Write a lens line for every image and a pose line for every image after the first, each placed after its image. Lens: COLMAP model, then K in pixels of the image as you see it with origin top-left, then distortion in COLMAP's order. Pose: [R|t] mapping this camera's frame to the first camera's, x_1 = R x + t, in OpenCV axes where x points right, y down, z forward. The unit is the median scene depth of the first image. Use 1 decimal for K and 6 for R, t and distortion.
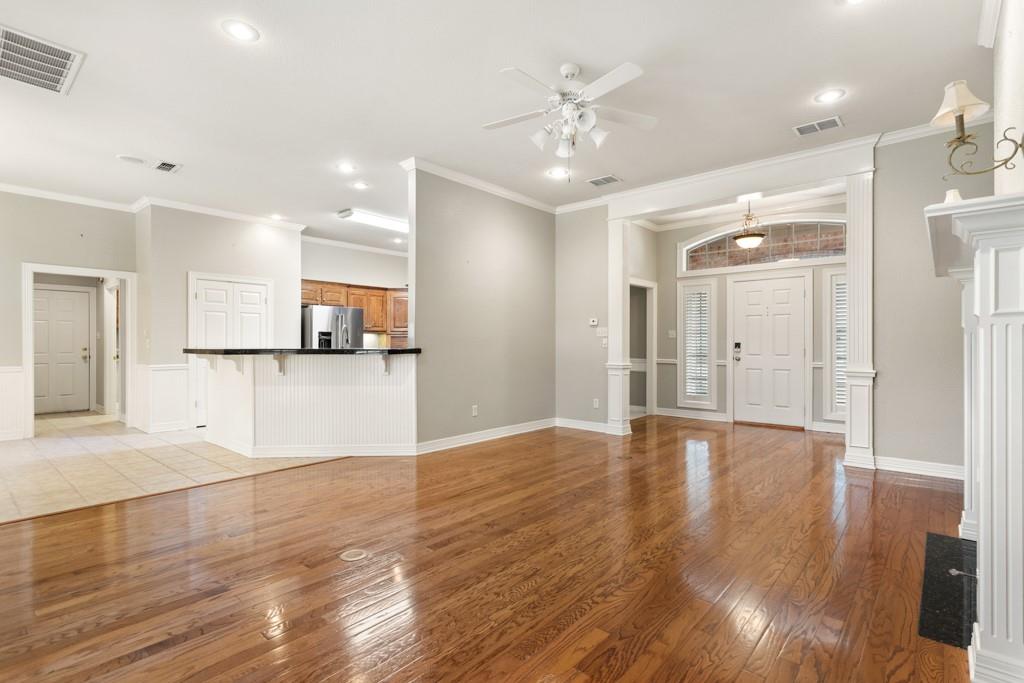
lens RADIAL K [[495.4, 0, 501.6], [0, 495.4, 342.2], [0, 0, 1]] dist [0.003699, 0.003632]
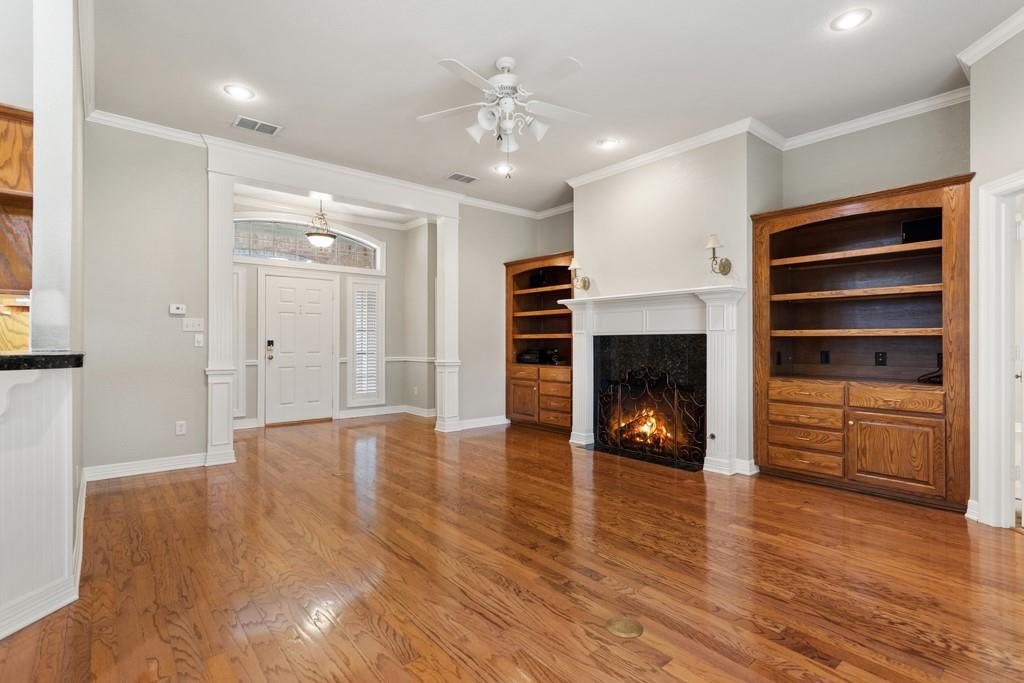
lens RADIAL K [[495.4, 0, 532.5], [0, 495.4, 337.7], [0, 0, 1]] dist [0.003699, 0.003632]
pose [[0.124806, 0.006758, 0.992158, -0.458628], [-0.002961, 0.999975, -0.006439, 0.000853], [-0.992177, -0.002134, 0.124823, 0.454682]]
